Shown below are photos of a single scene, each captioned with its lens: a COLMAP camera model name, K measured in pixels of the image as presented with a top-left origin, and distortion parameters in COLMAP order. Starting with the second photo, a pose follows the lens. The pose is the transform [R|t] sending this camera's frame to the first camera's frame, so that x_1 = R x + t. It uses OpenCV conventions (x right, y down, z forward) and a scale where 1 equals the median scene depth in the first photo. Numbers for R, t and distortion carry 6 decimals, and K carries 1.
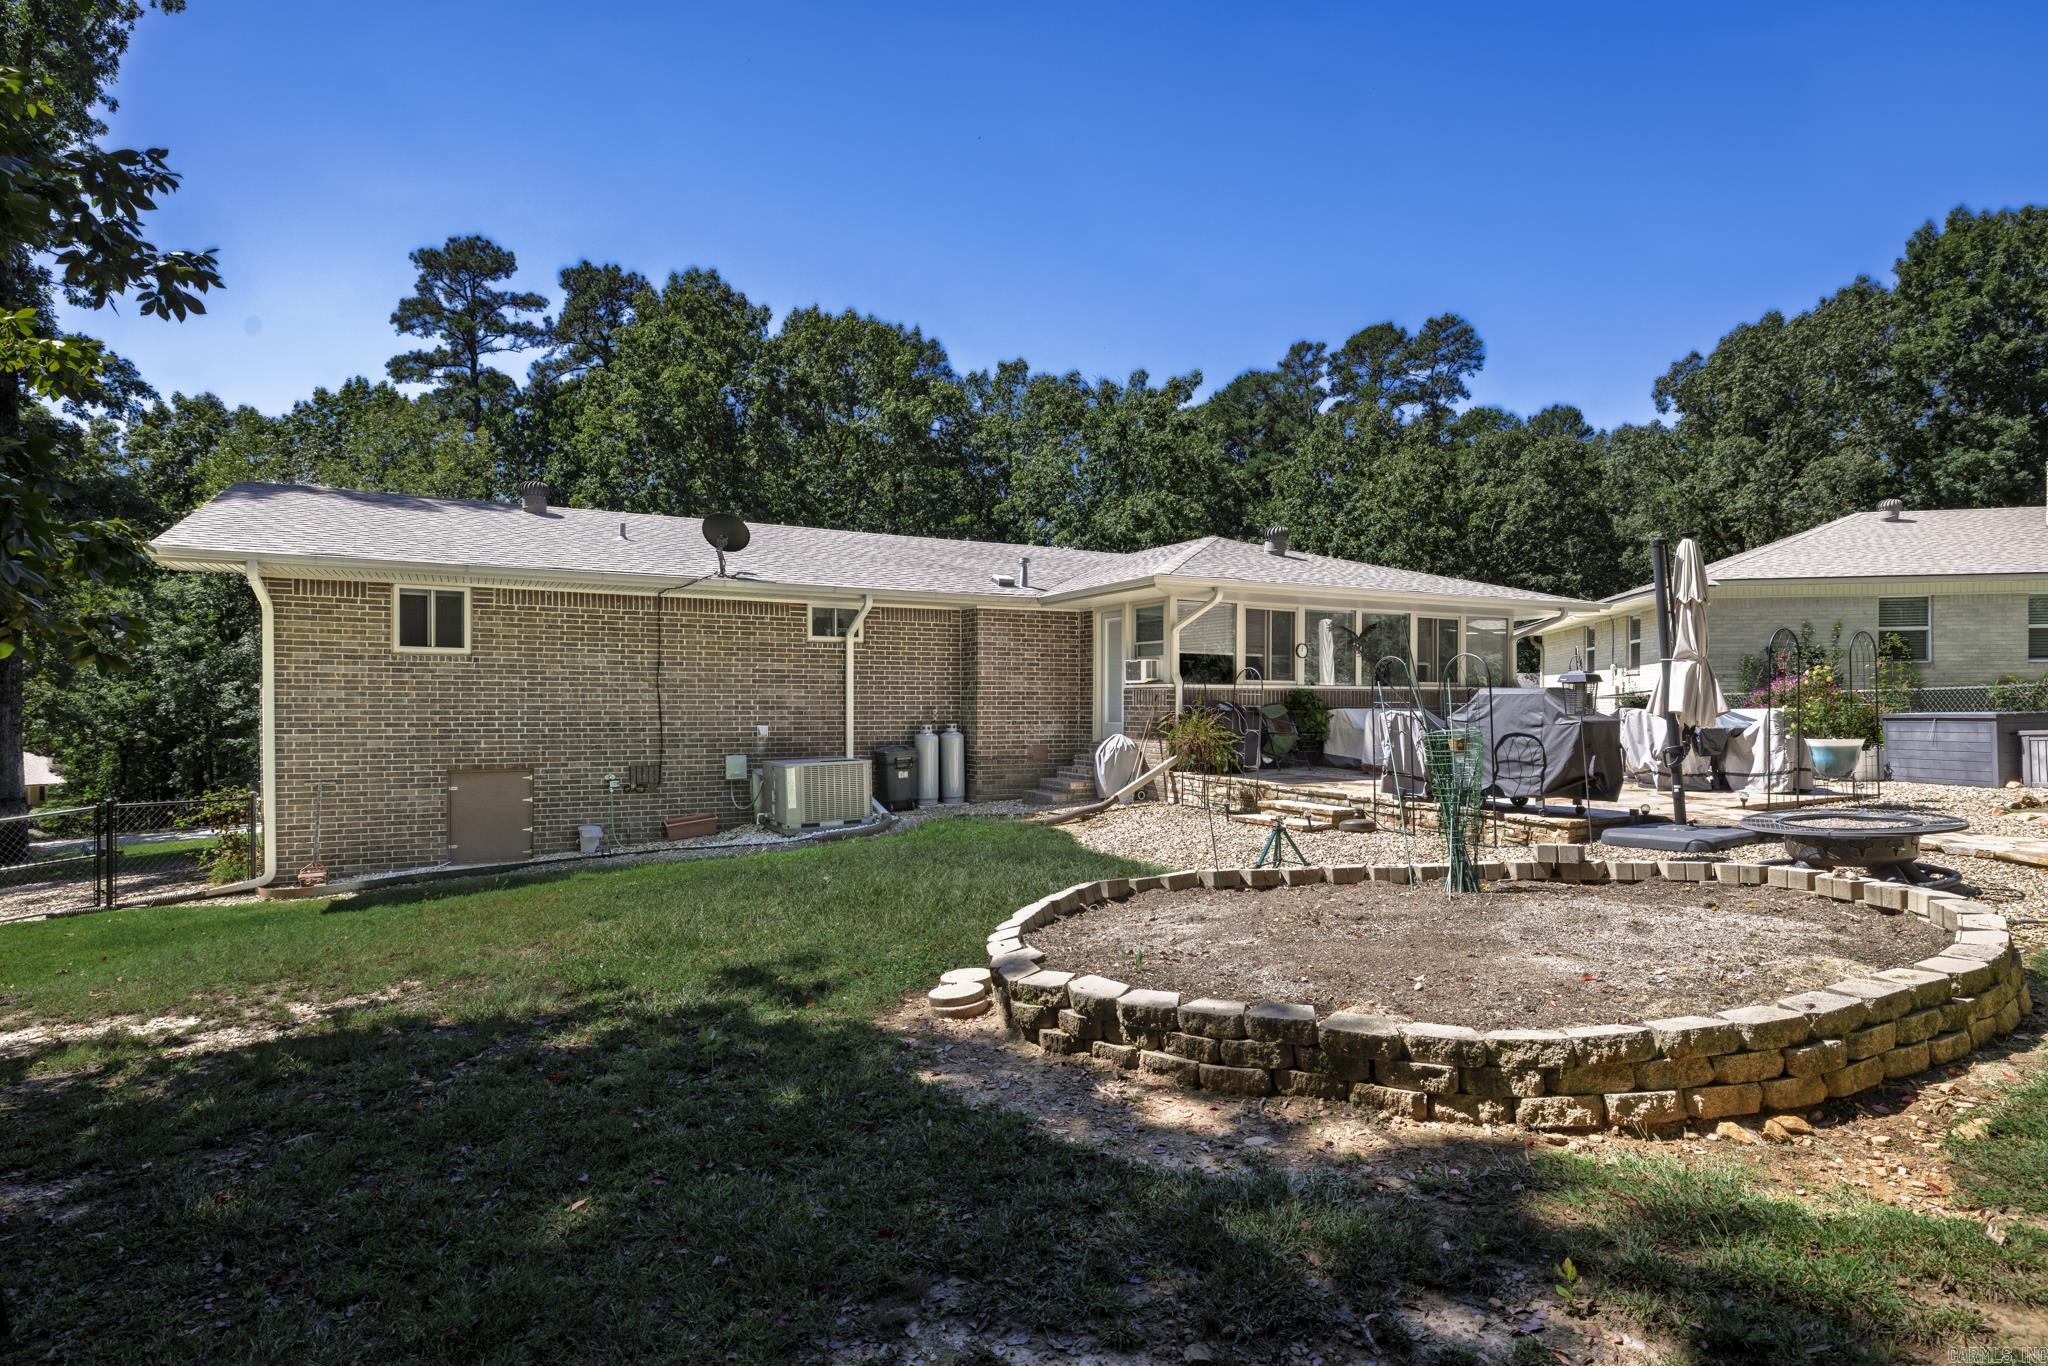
lens RADIAL K [[1057.7, 0, 1033.1], [0, 1057.7, 697.1], [0, 0, 1]] dist [-0.008006, 0.006959]
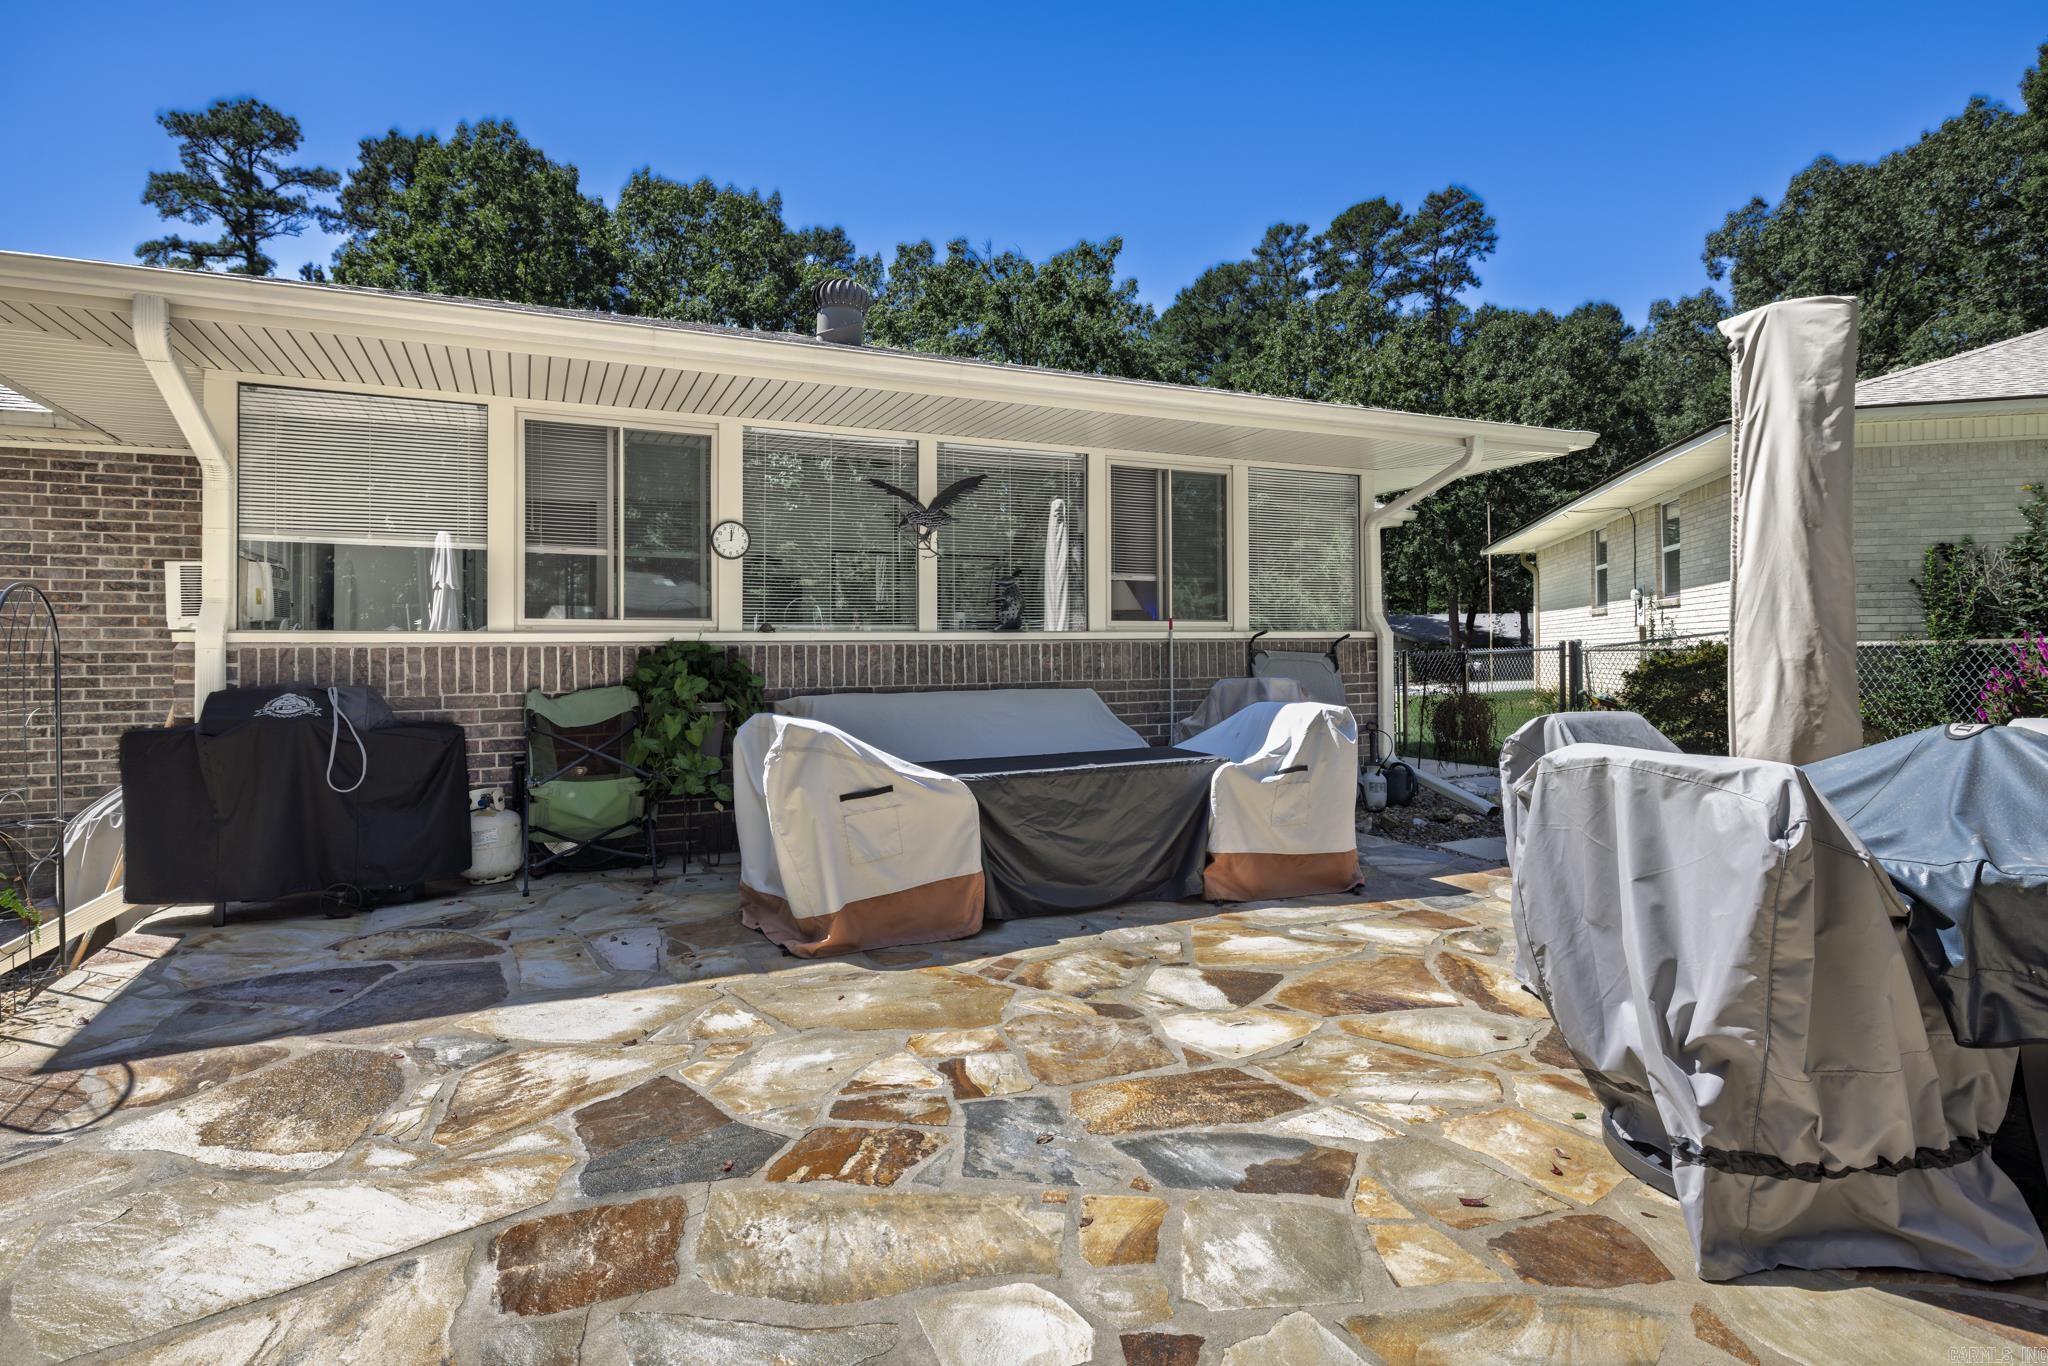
lens RADIAL K [[1057.7, 0, 1017.6], [0, 1057.7, 627.8], [0, 0, 1]] dist [-0.008006, 0.006959]
pose [[0.998681, -0.008573, -0.050623, 0.119546], [0.007944, 0.999889, -0.012626, -0.002282], [0.050726, 0.012208, 0.998638, 0.200558]]
